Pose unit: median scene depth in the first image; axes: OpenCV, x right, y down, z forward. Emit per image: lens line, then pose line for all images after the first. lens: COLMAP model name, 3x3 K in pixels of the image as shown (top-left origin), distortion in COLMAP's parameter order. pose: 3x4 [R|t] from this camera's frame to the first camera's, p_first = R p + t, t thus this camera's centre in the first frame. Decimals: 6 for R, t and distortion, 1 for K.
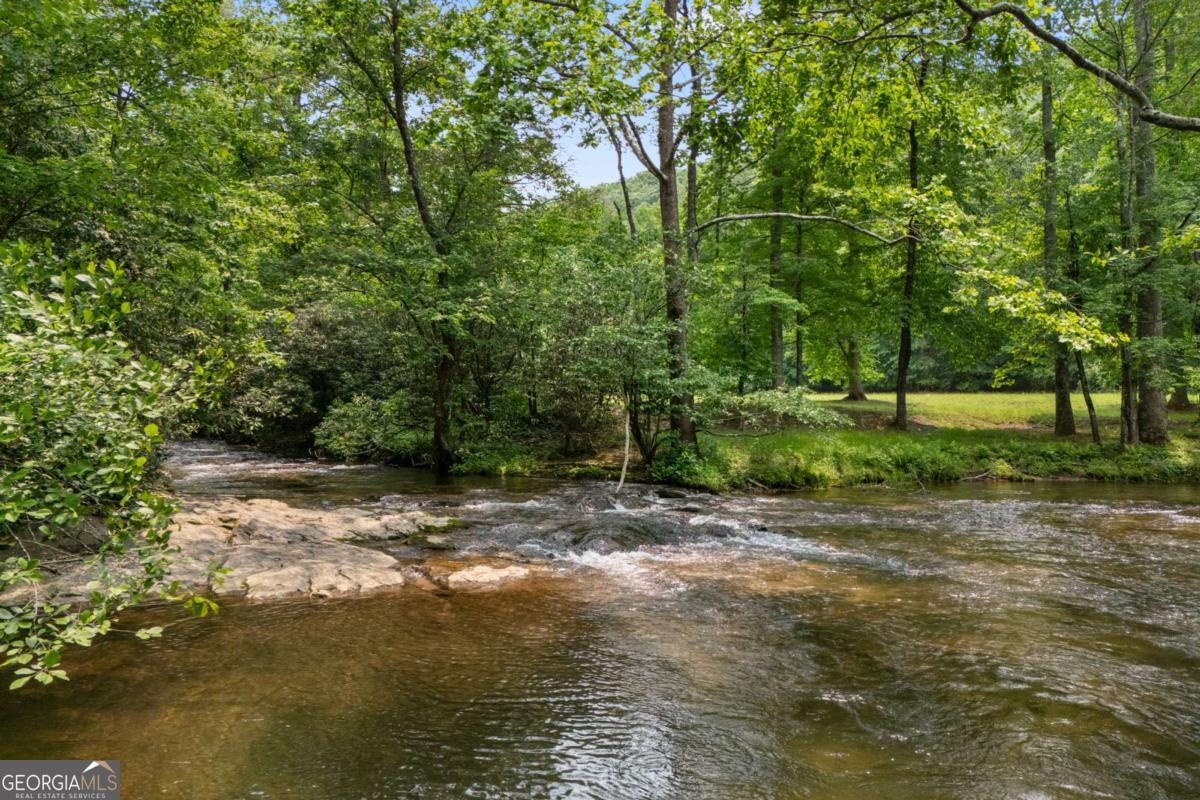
lens RADIAL K [[837.3, 0, 603.5], [0, 837.3, 437.6], [0, 0, 1]] dist [0.006623, -0.002232]
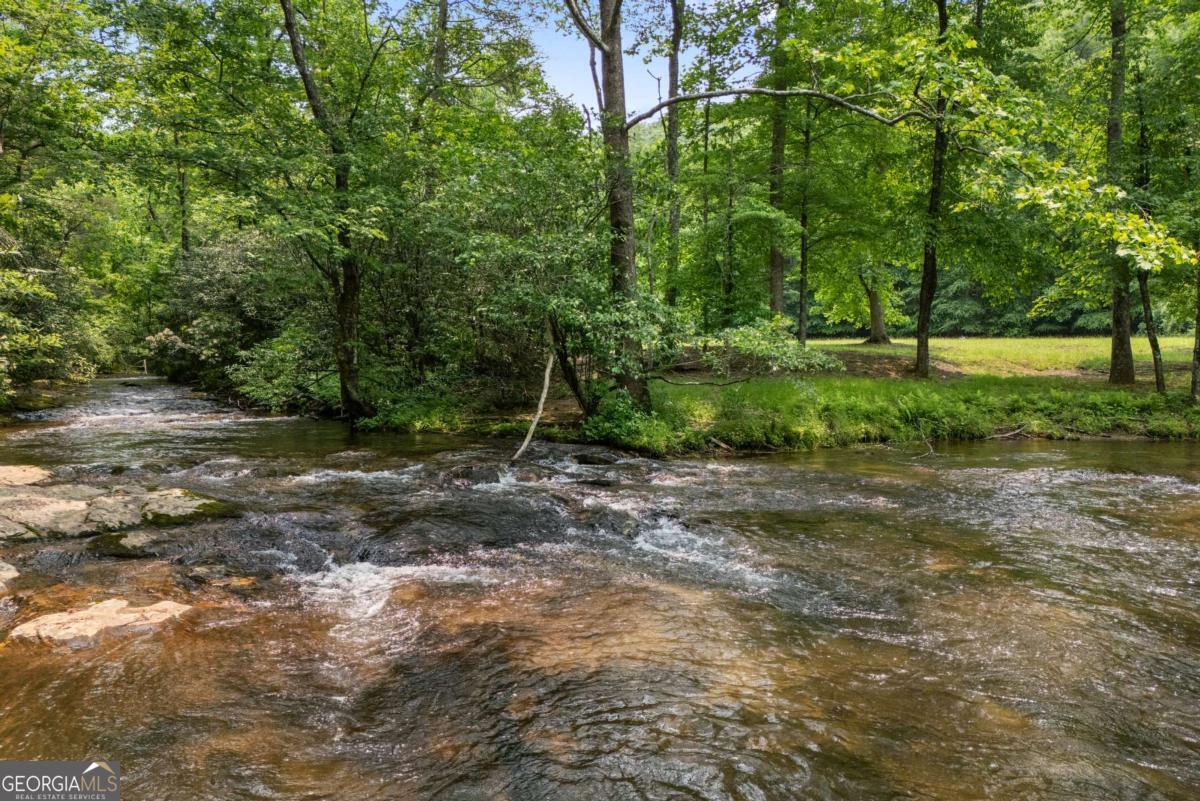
lens RADIAL K [[865.4, 0, 605.0], [0, 865.4, 442.7], [0, 0, 1]] dist [0.068591, -0.059850]
pose [[0.999605, 0.003854, -0.027841, 0.078832], [-0.002054, 0.997924, 0.064377, 0.000535], [0.028032, -0.064294, 0.997537, 0.140296]]
